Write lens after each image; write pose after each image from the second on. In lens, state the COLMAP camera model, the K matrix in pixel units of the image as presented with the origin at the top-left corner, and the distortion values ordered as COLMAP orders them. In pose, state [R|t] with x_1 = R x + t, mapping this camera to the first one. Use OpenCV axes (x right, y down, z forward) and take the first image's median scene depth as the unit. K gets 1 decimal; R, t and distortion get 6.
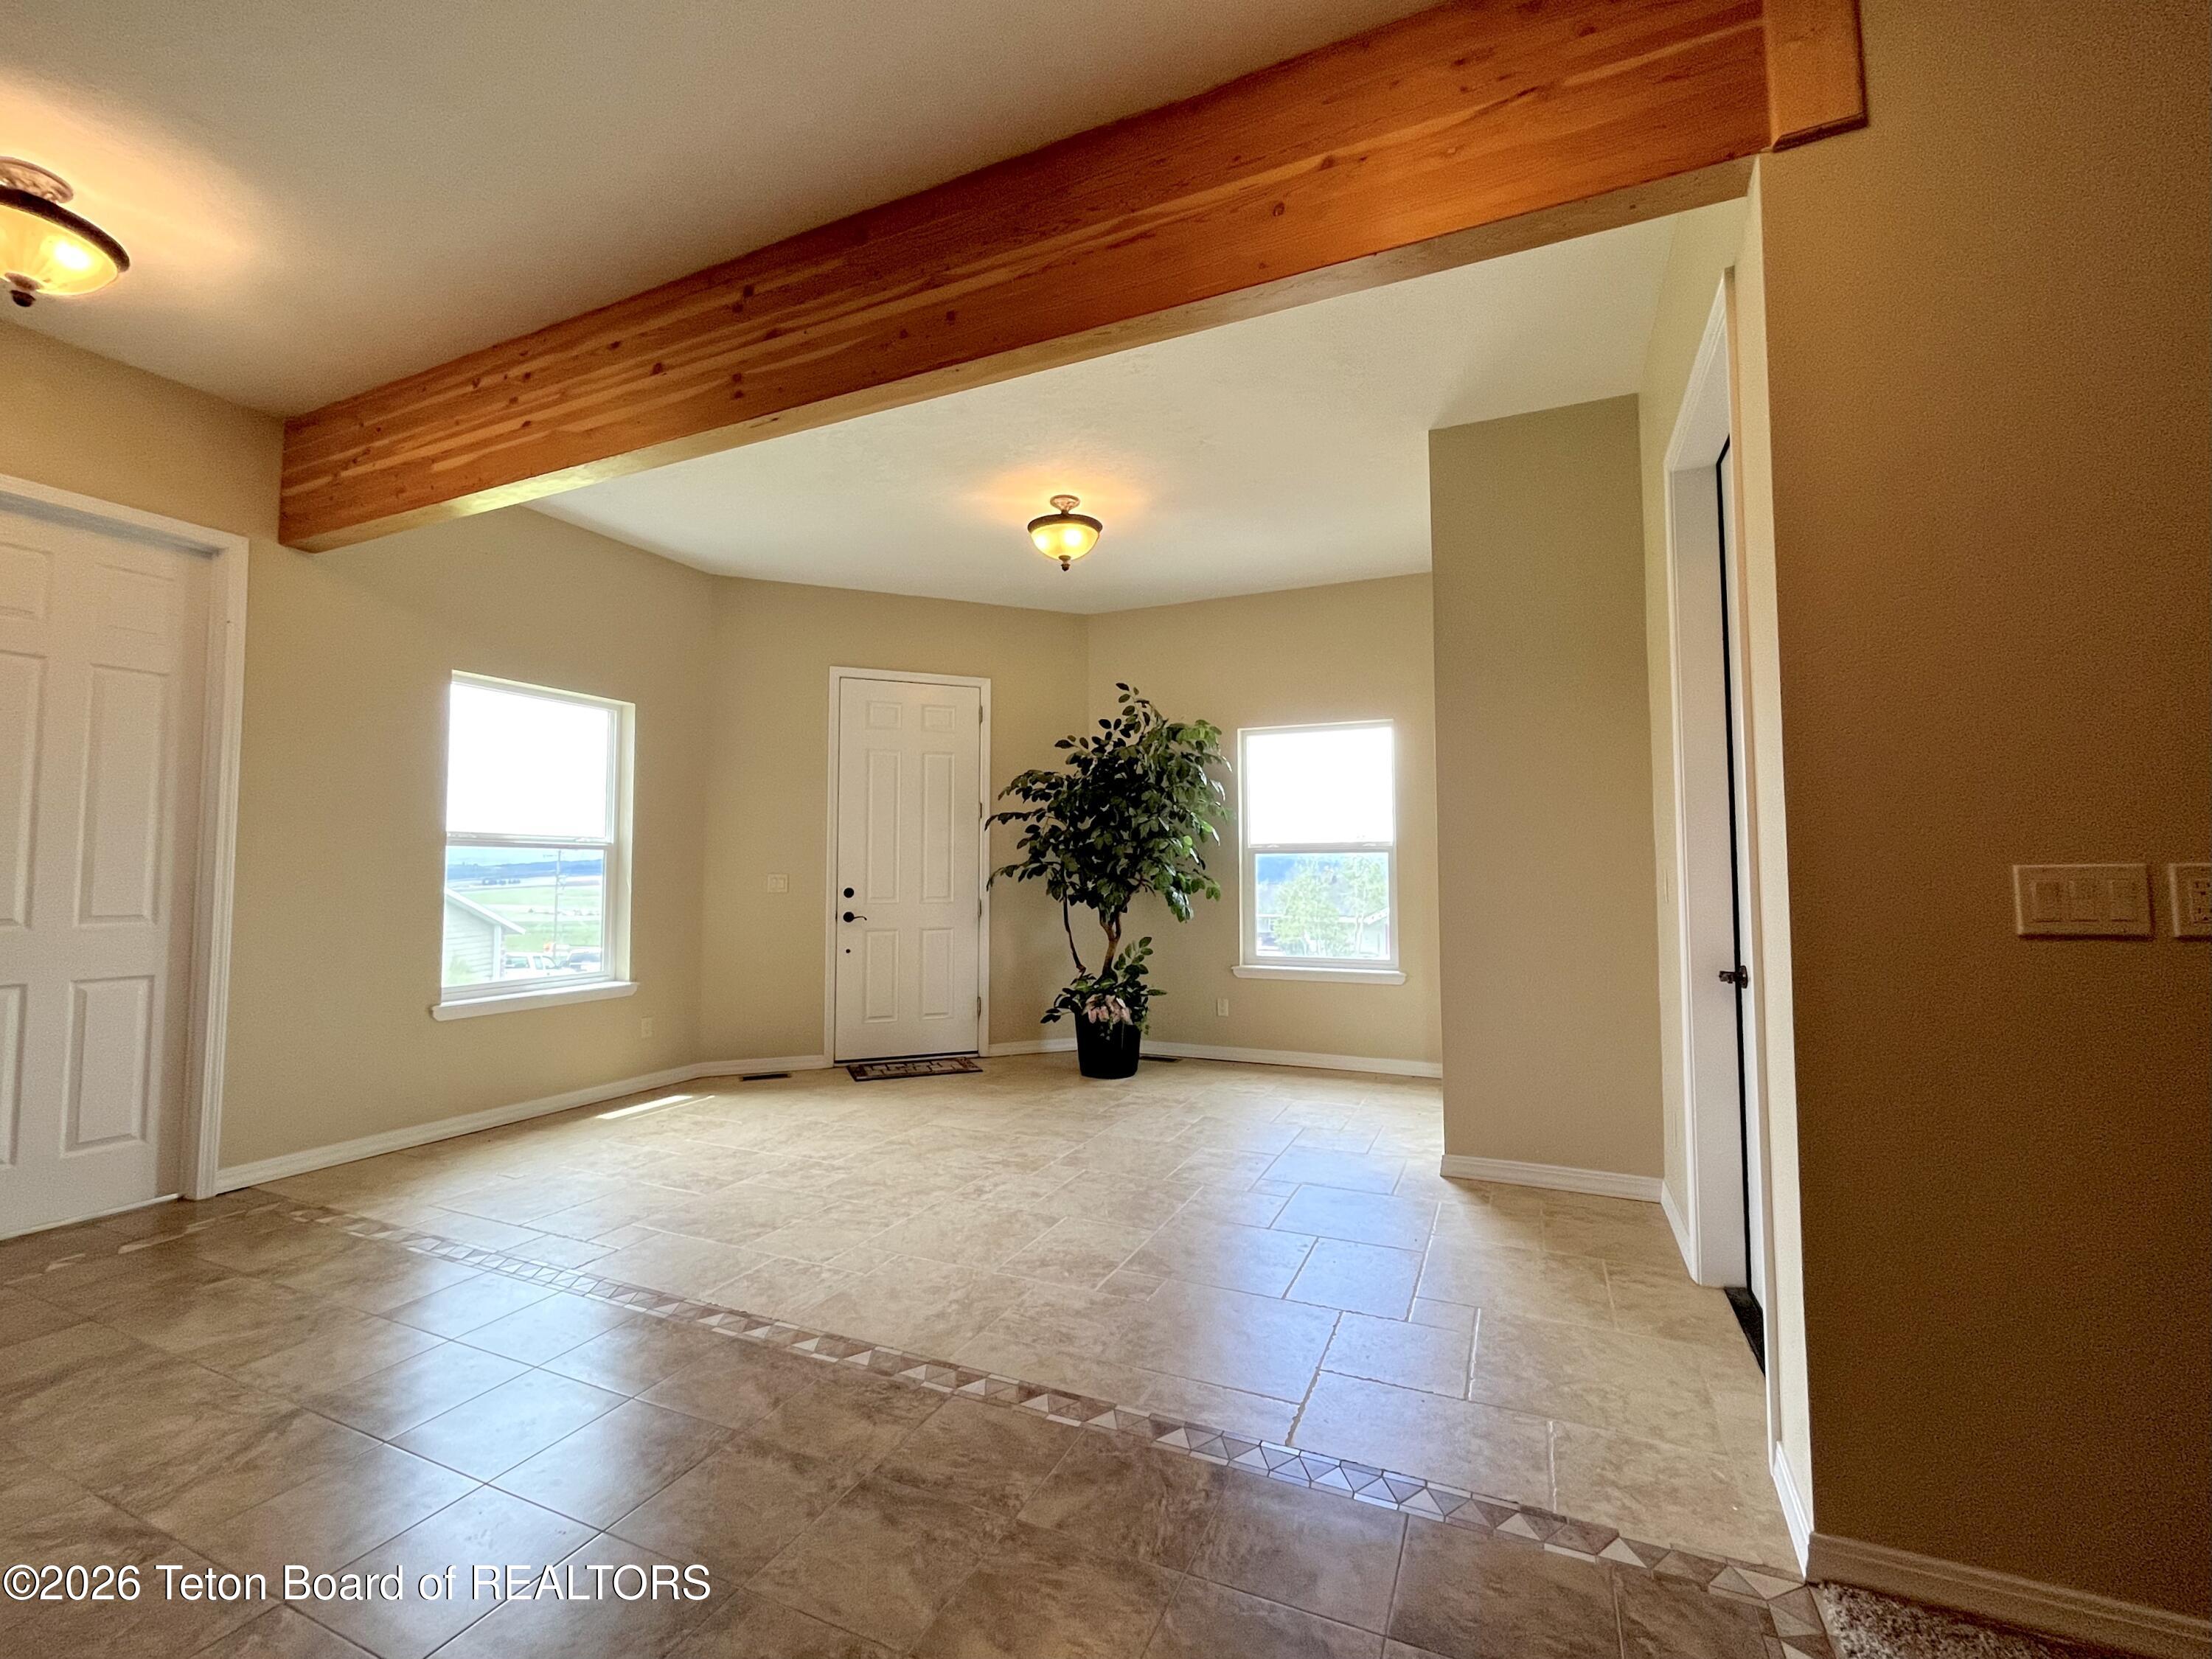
lens RADIAL K [[898.5, 0, 1109.7], [0, 898.5, 825.6], [0, 0, 1]] dist [-0.001540, 0.000178]
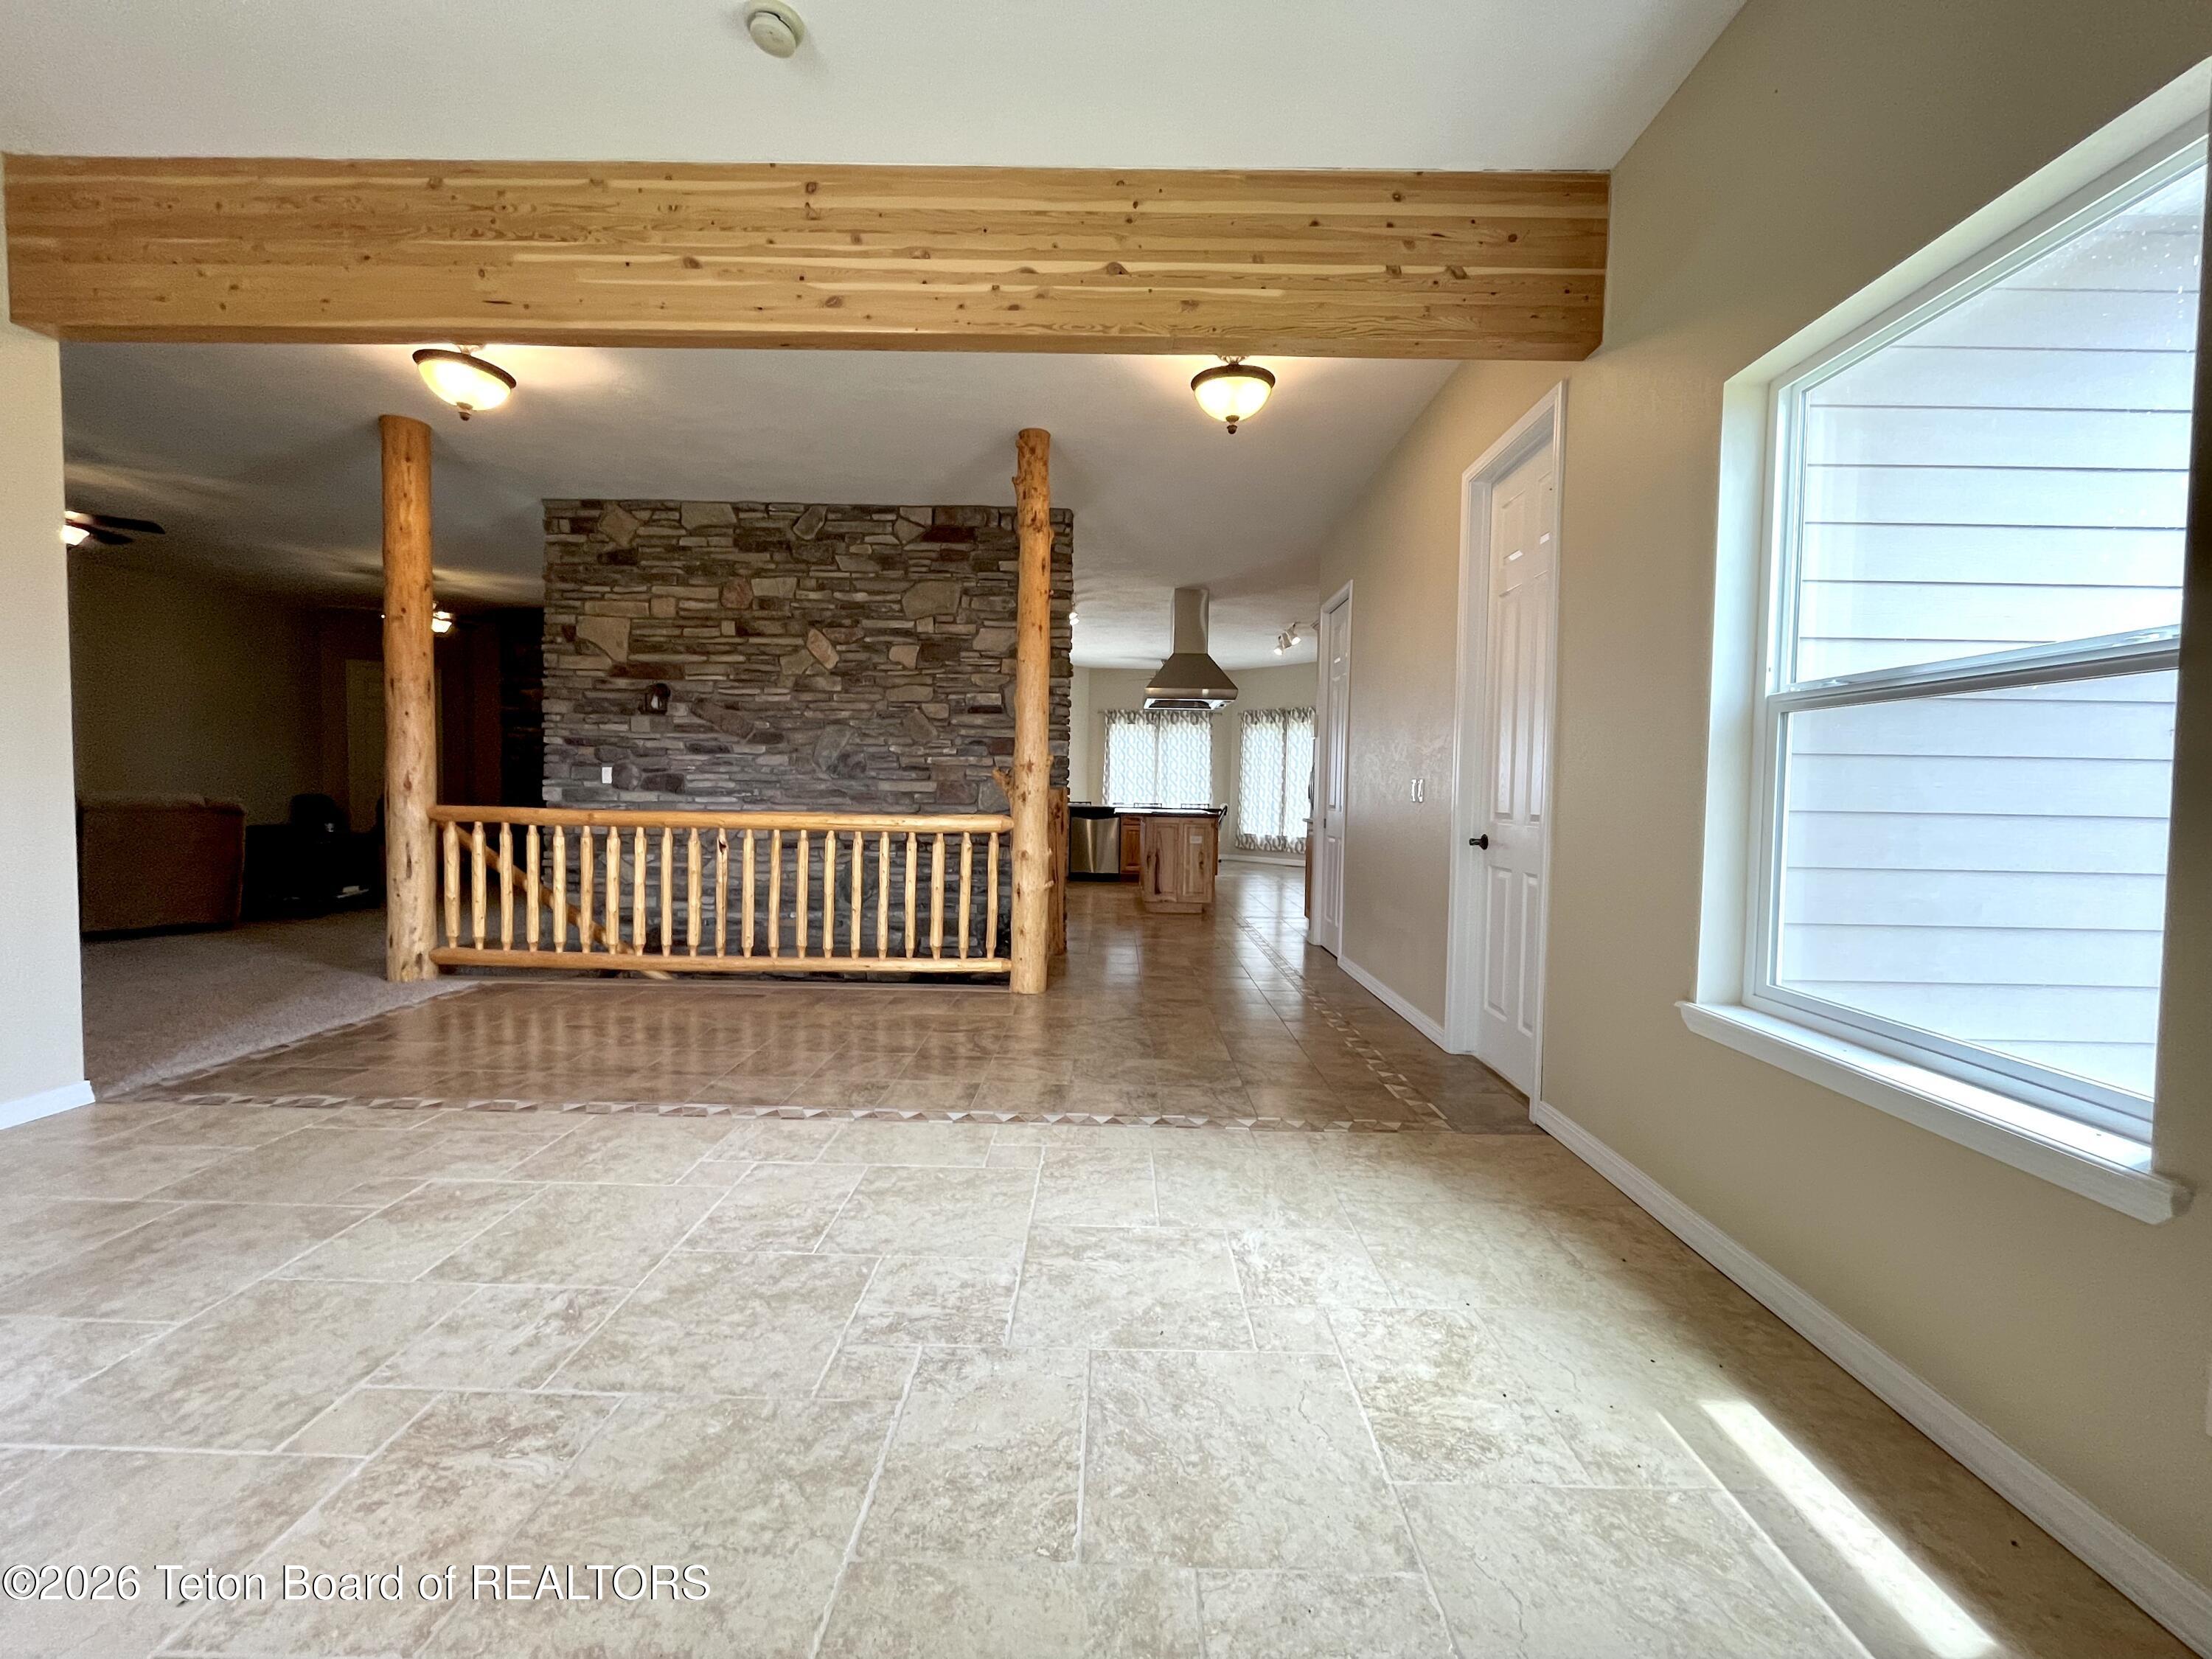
lens RADIAL K [[898.5, 0, 1108.8], [0, 898.5, 821.8], [0, 0, 1]] dist [-0.001540, 0.000178]
pose [[-0.920568, 0.000528, -0.390582, -0.253161], [0.005390, 0.999921, -0.011352, 0.118515], [0.390545, -0.012555, -0.920498, 1.774147]]
